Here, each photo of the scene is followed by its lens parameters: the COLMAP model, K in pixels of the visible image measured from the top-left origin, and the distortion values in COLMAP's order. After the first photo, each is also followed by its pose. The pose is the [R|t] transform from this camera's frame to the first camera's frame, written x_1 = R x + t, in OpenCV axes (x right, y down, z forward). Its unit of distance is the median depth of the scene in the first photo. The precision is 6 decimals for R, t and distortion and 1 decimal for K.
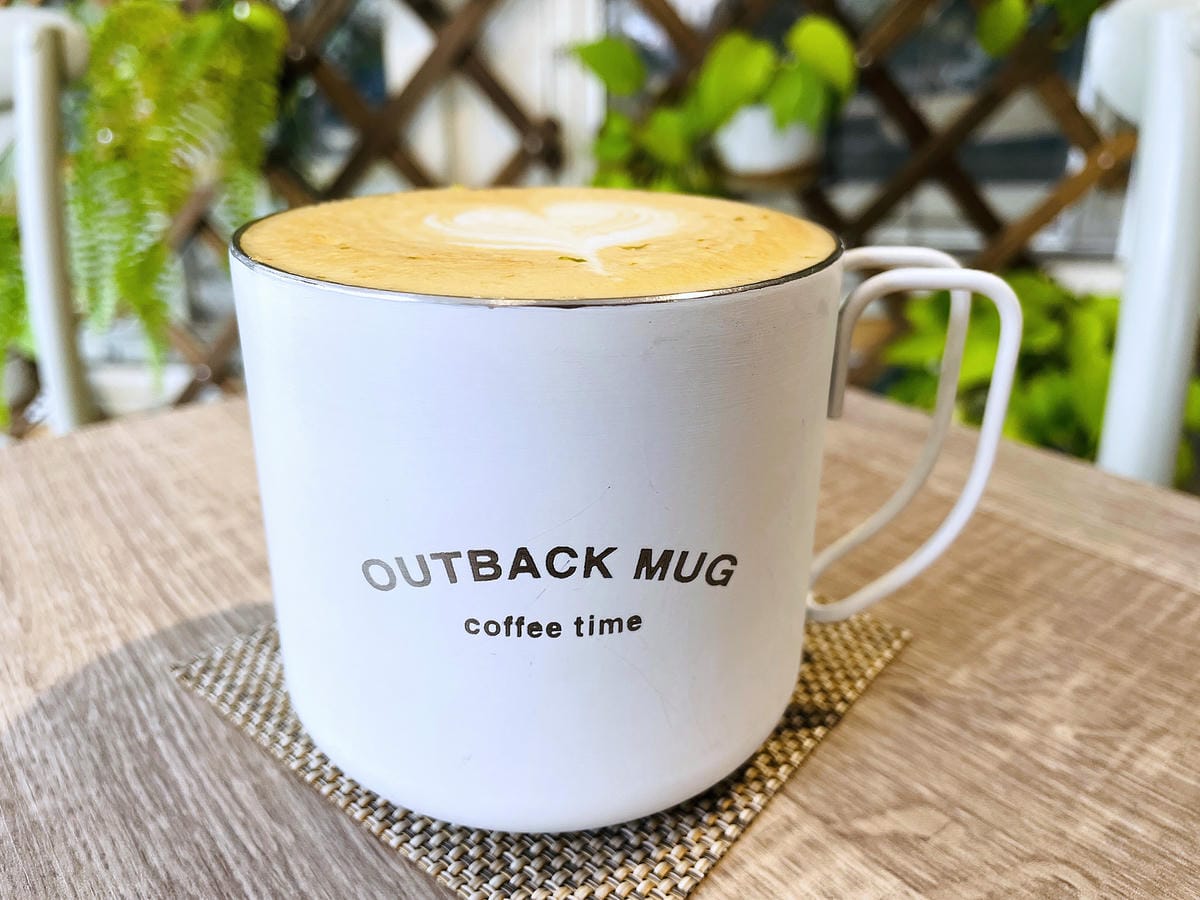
lens RADIAL K [[962.2, 0, 598.2], [0, 962.2, 443.9], [0, 0, 1]] dist [0.038383, -0.110920]
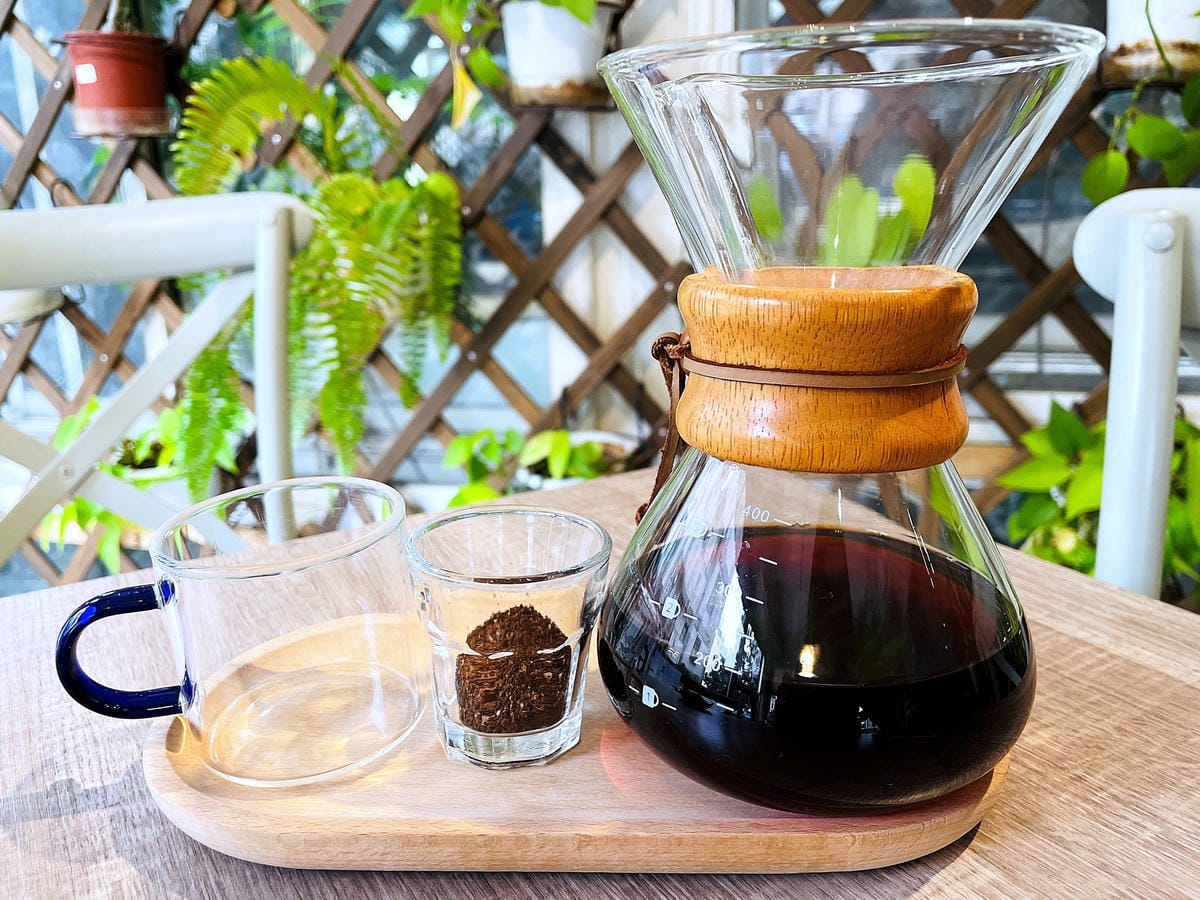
lens RADIAL K [[968.0, 0, 600.0], [0, 968.0, 450.0], [0, 0, 1]] dist [0.039676, -0.107300]
pose [[0.991073, 0.013099, -0.132674, 0.029823], [-0.028342, 0.993115, -0.113664, 0.030934], [0.130271, 0.116410, 0.984621, -0.527388]]
